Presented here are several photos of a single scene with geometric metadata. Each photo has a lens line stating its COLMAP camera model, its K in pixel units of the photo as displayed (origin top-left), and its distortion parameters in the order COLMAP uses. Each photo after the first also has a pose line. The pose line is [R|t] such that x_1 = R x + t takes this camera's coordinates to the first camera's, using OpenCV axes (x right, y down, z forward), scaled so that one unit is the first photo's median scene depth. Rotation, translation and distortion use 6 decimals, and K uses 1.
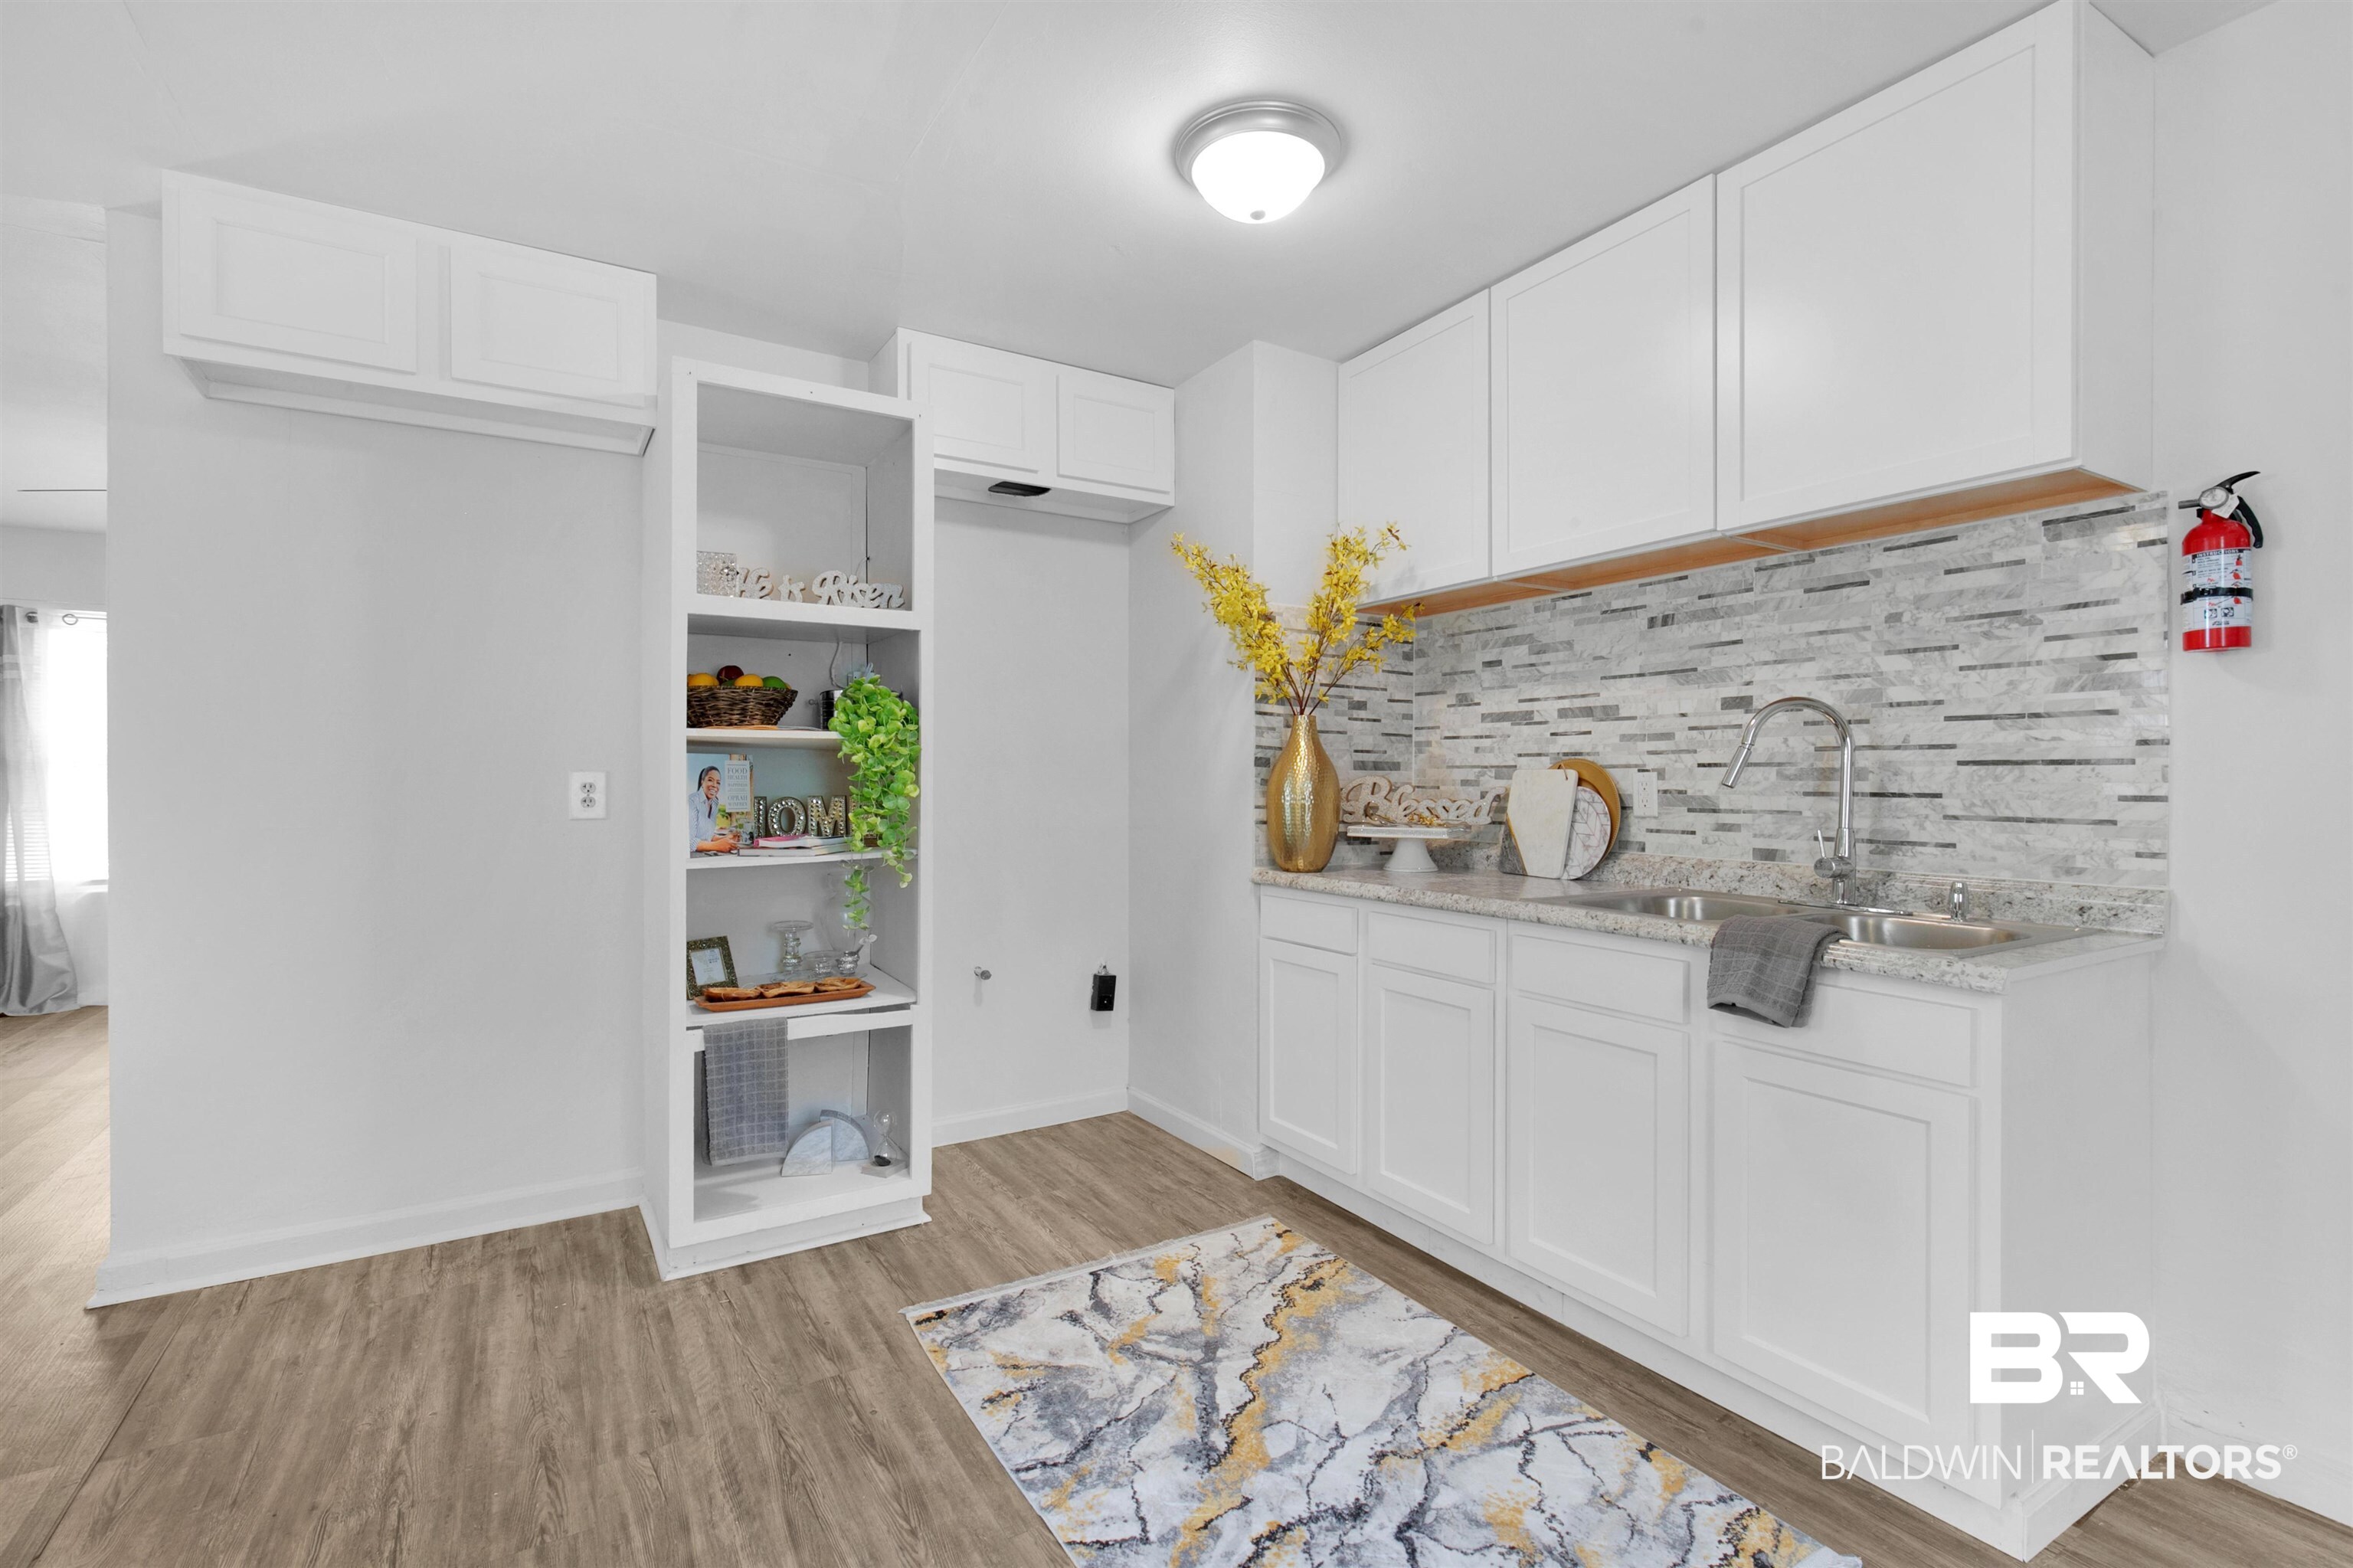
lens RADIAL K [[1081.7, 0, 1184.2], [0, 1081.7, 781.5], [0, 0, 1]] dist [0.014109, -0.001782]
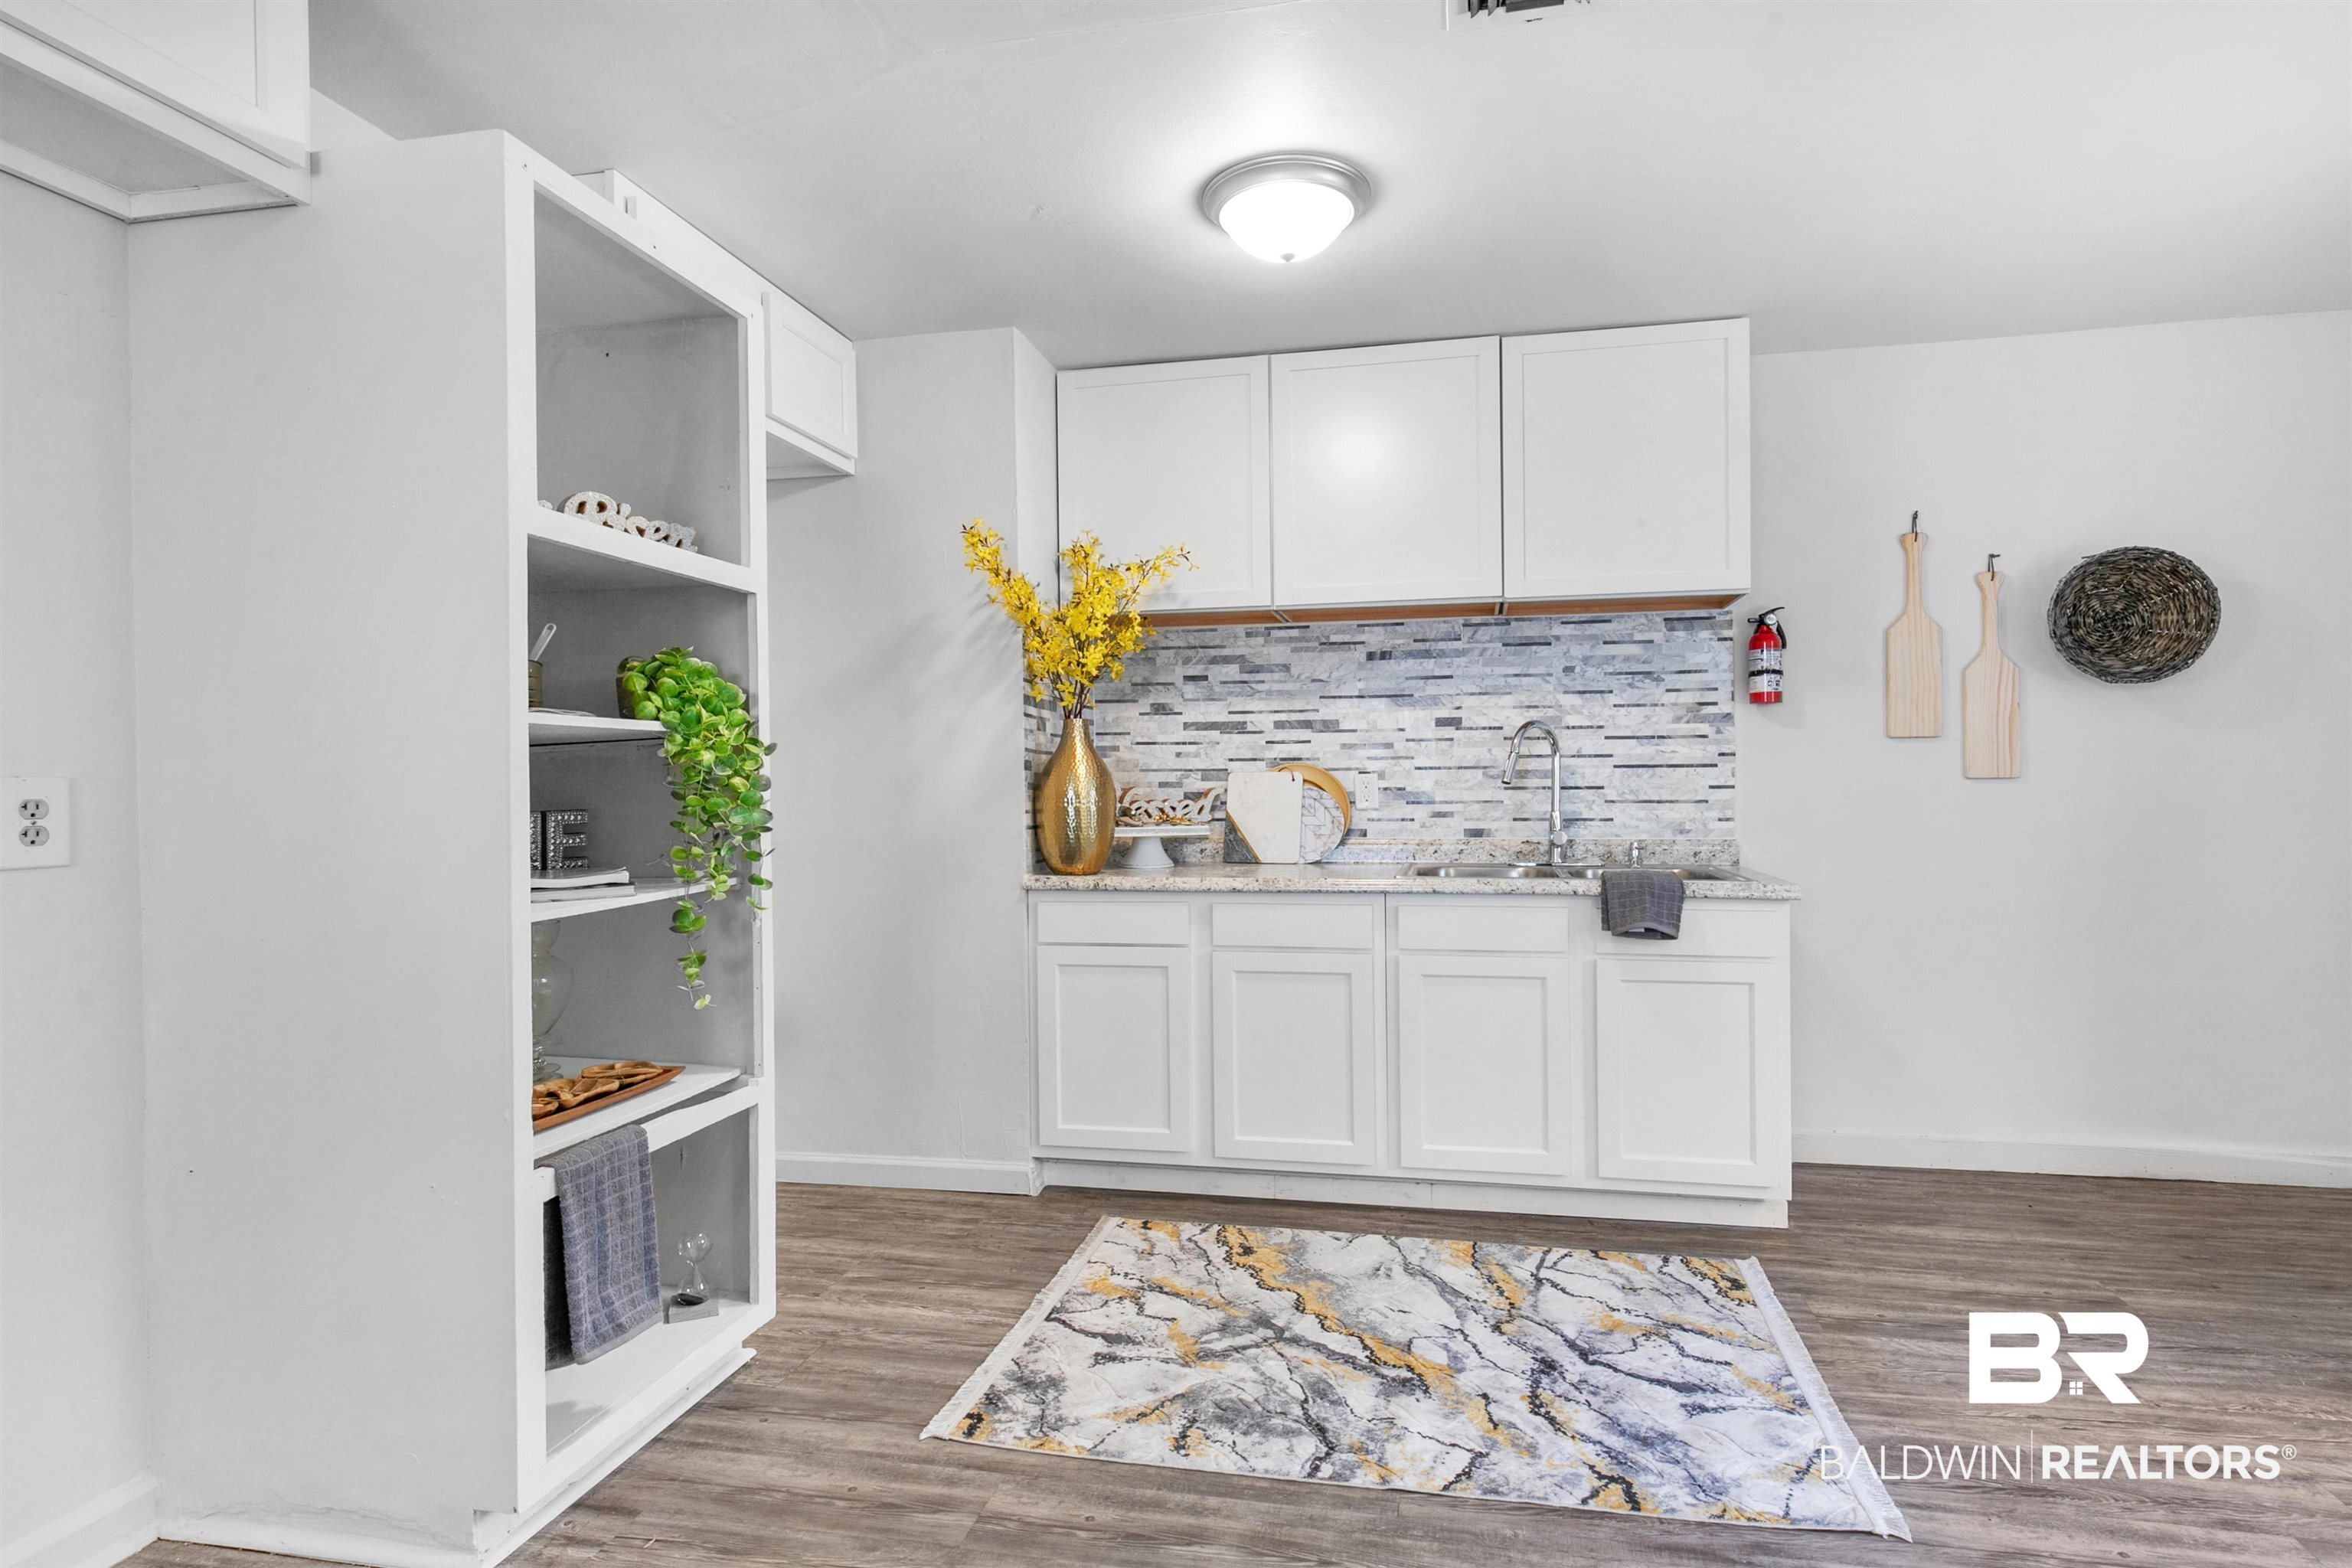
lens RADIAL K [[1081.2, 0, 1226.7], [0, 1081.2, 788.7], [0, 0, 1]] dist [0.014109, -0.001782]
pose [[0.706431, -0.011996, 0.707680, -0.648840], [0.011645, 0.999918, 0.005326, 0.000037], [-0.707686, 0.004479, 0.706513, 0.250667]]
